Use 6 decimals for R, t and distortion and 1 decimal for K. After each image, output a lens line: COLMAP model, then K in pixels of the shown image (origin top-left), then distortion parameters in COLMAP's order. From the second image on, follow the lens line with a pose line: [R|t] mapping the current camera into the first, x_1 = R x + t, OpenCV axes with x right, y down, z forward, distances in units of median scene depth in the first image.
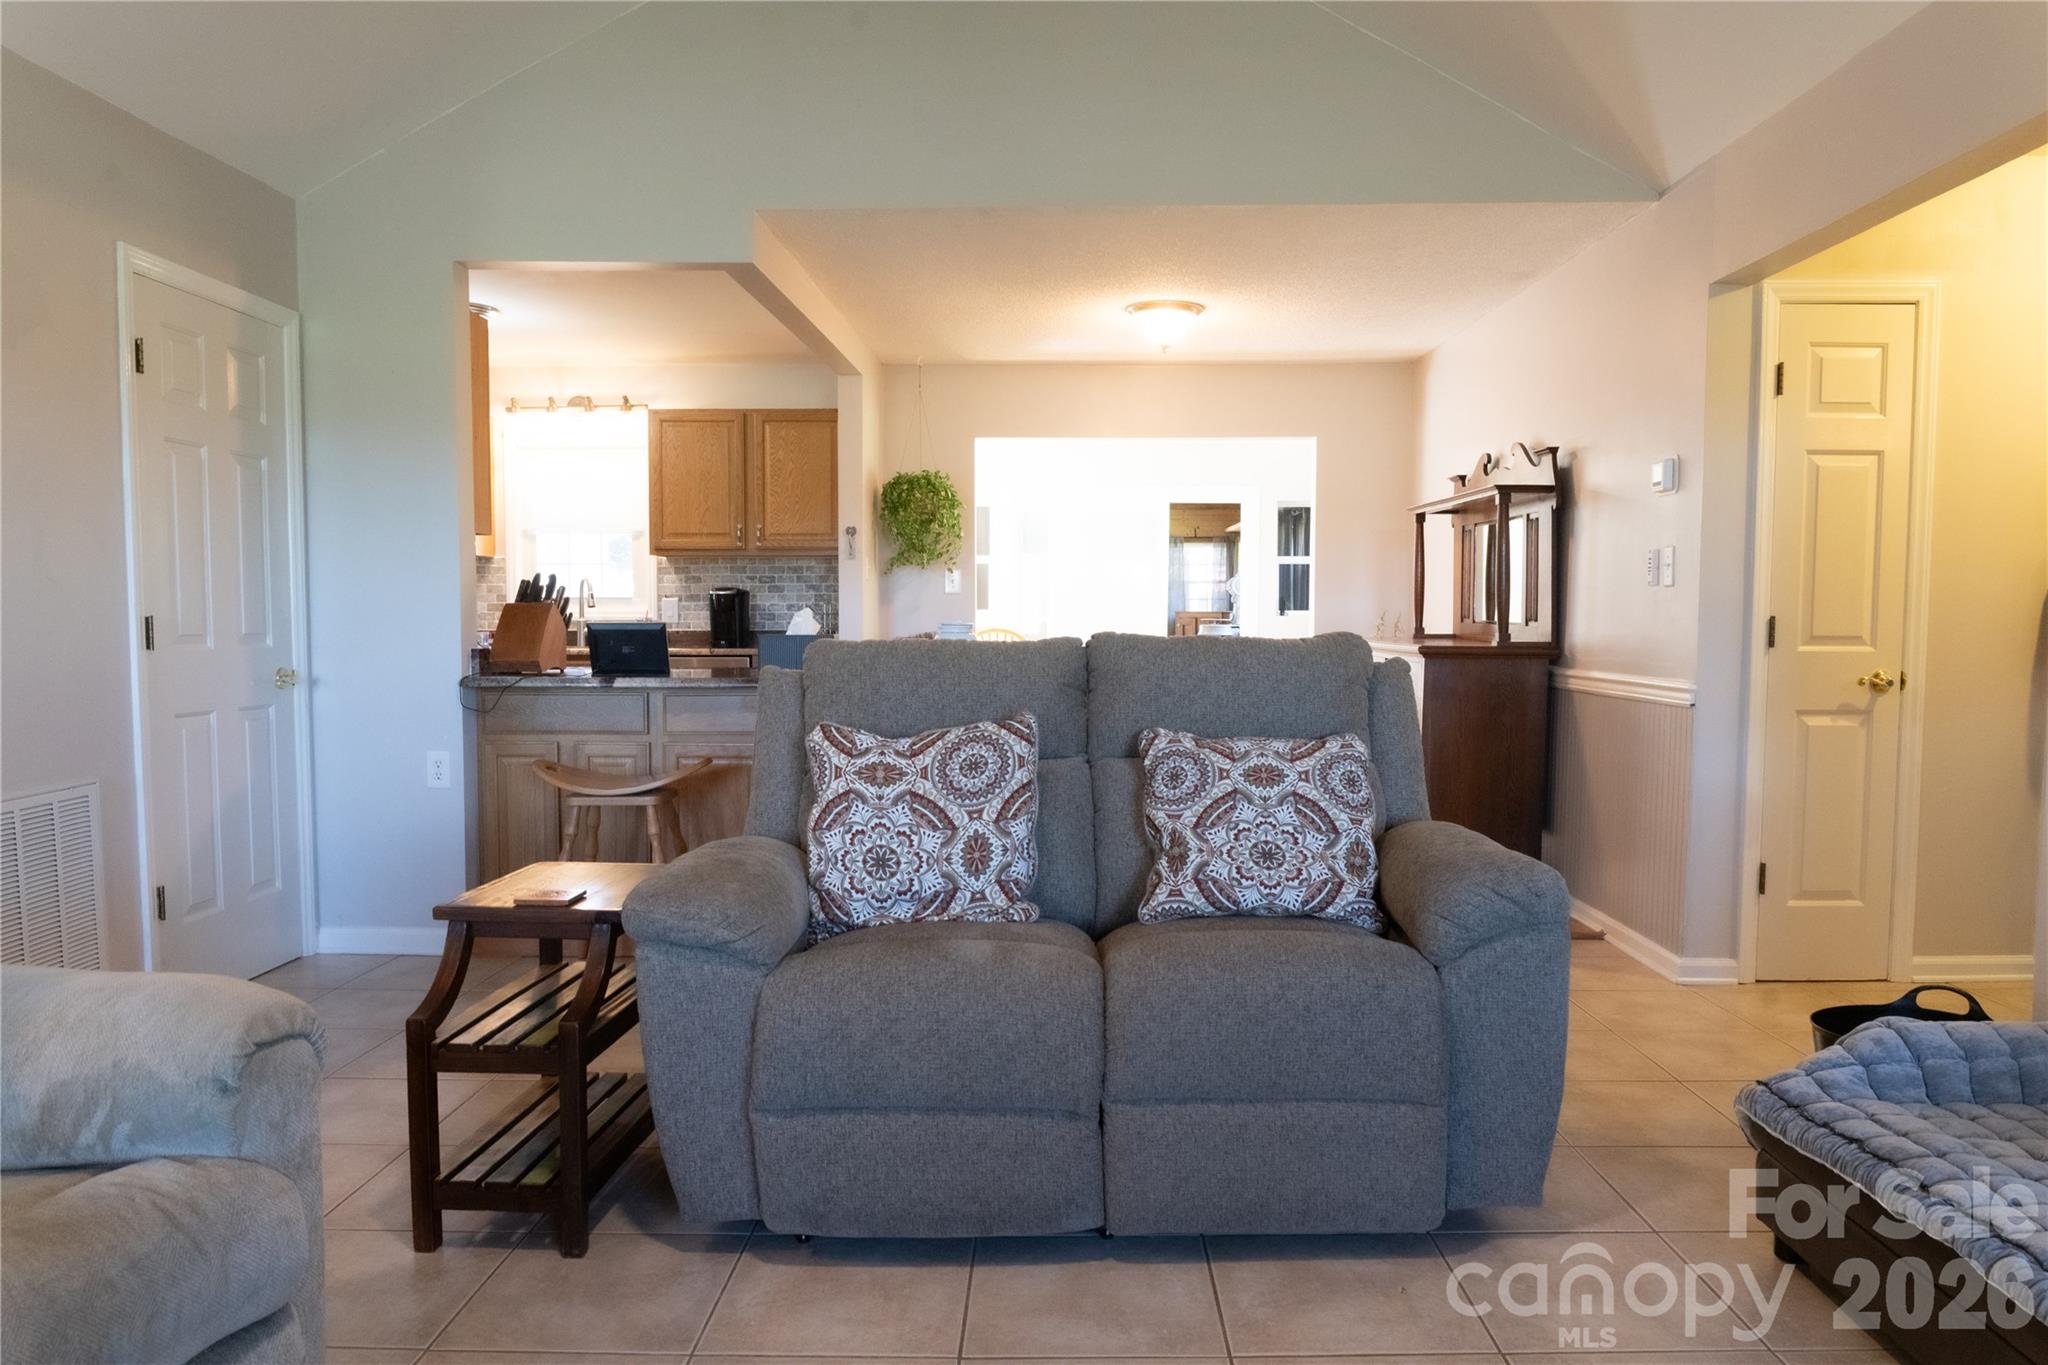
lens RADIAL K [[1363.5, 0, 1037.5], [0, 1363.5, 697.7], [0, 0, 1]] dist [-0.019472, 0.004281]
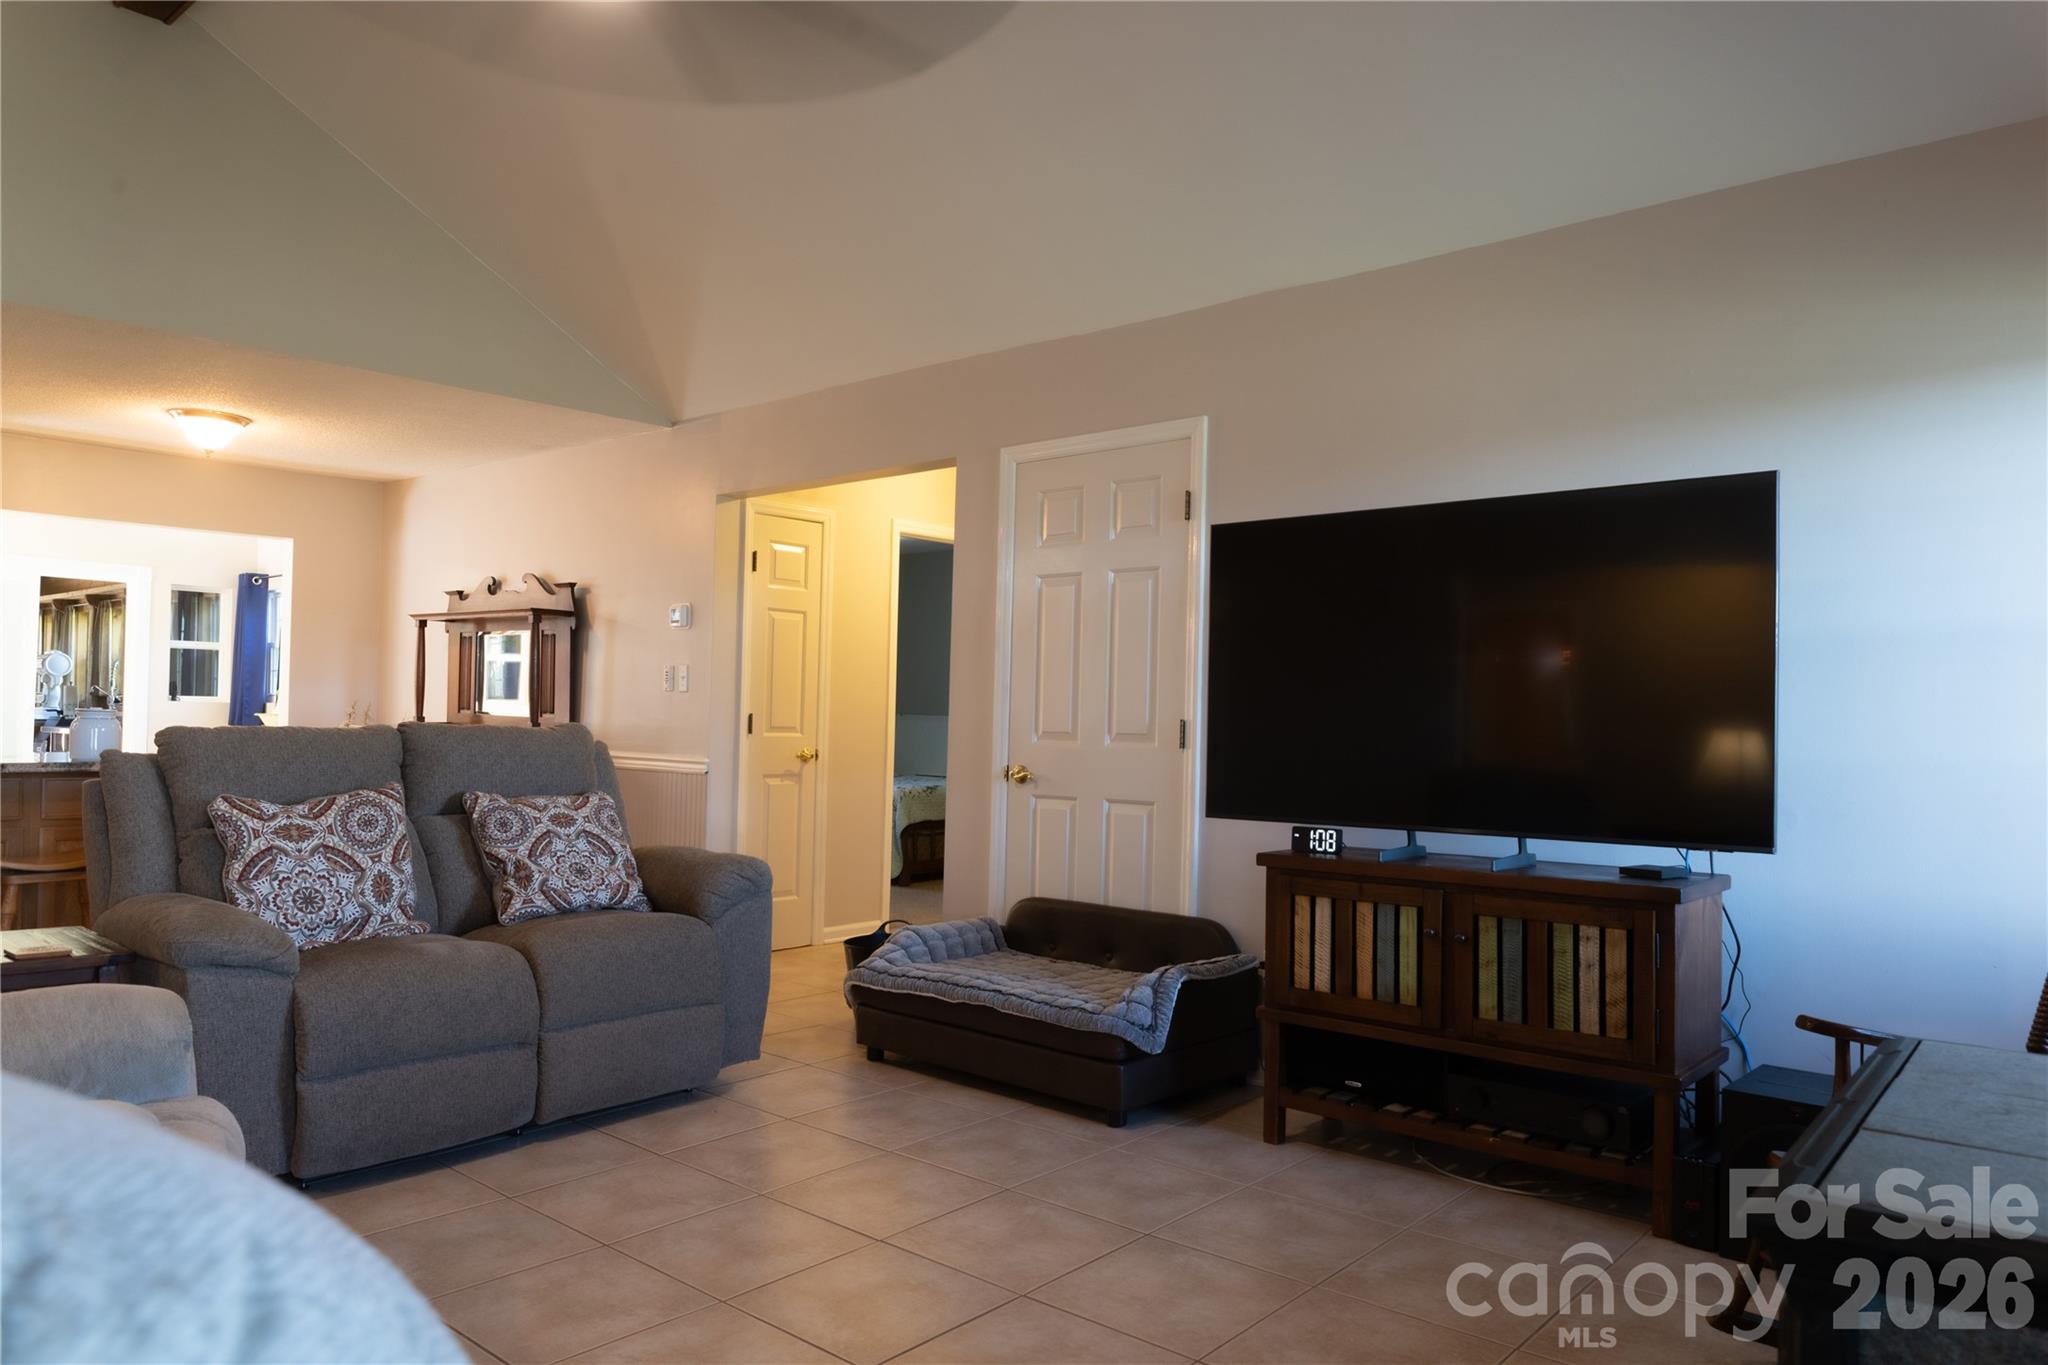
lens RADIAL K [[1363.5, 0, 1016.8], [0, 1363.5, 674.0], [0, 0, 1]] dist [-0.019472, 0.004281]
pose [[0.651523, 0.033799, 0.757875, -0.648223], [0.027536, 0.997295, -0.068149, 0.013128], [-0.758129, 0.065270, 0.648830, -0.348884]]
